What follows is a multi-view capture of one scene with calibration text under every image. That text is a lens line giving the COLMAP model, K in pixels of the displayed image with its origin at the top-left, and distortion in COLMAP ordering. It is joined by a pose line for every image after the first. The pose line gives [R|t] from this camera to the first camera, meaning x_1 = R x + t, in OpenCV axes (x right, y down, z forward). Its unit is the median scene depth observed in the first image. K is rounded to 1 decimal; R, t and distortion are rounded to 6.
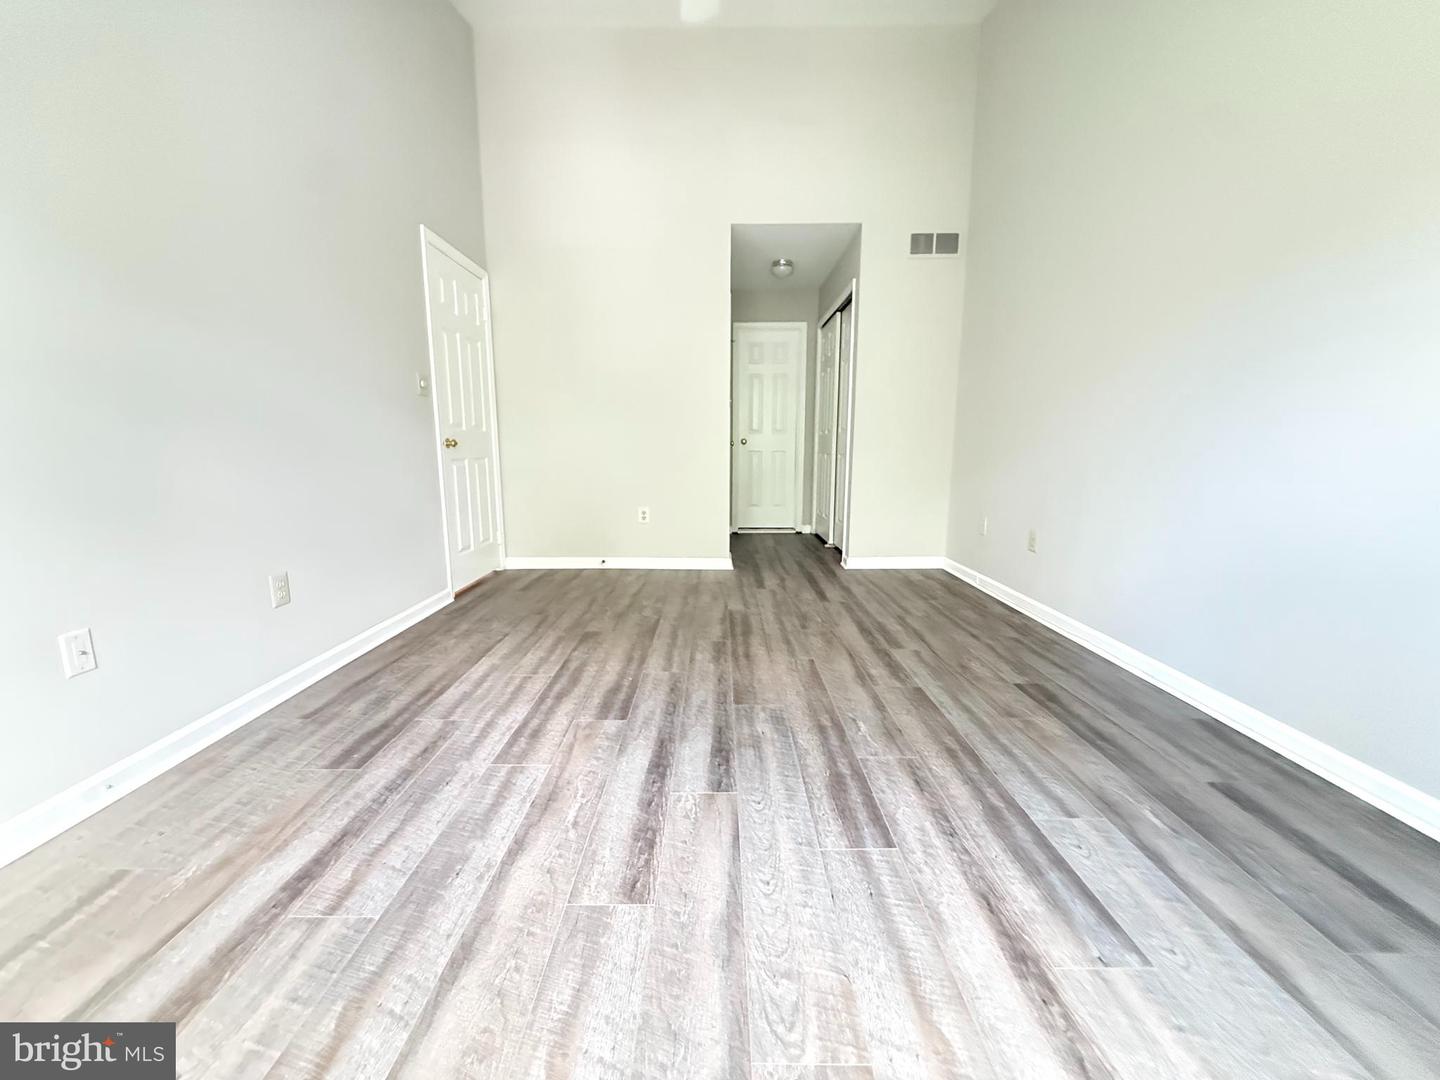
lens RADIAL K [[576.9, 0, 725.5], [0, 576.9, 542.3], [0, 0, 1]] dist [0.000186, 0.000307]
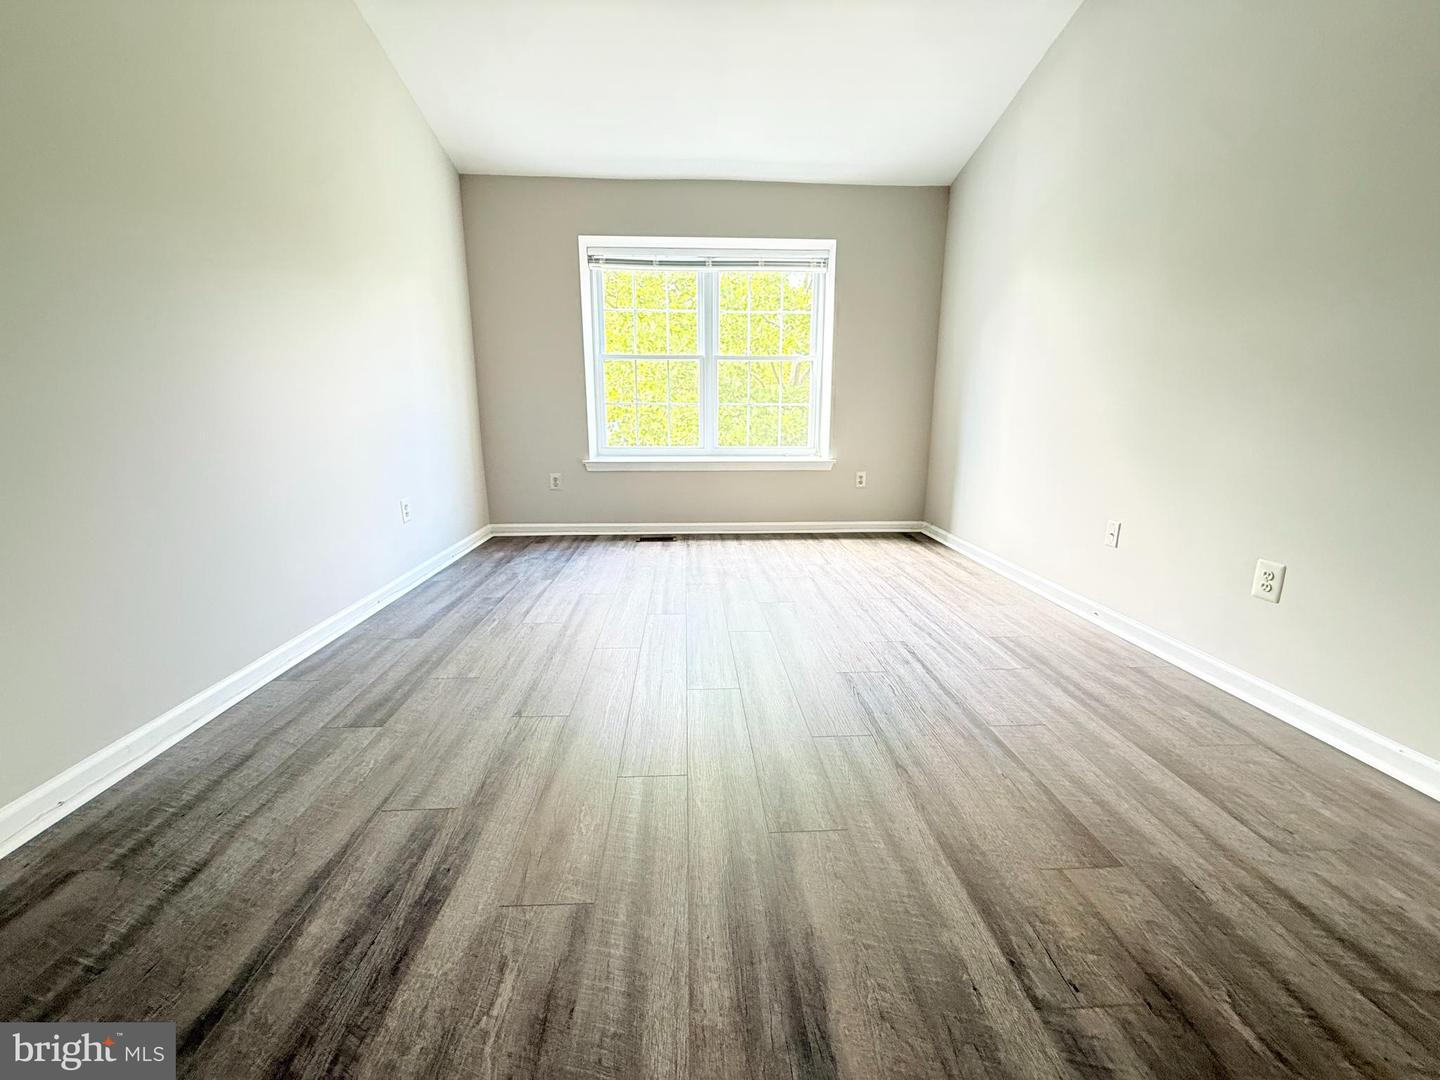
lens RADIAL K [[576.9, 0, 720.1], [0, 576.9, 536.7], [0, 0, 1]] dist [0.000186, 0.000307]
pose [[-0.998671, 0.013072, -0.049857, 0.087223], [-0.006416, 0.928247, 0.371908, -0.298027], [0.051141, 0.371734, -0.926930, 1.752416]]
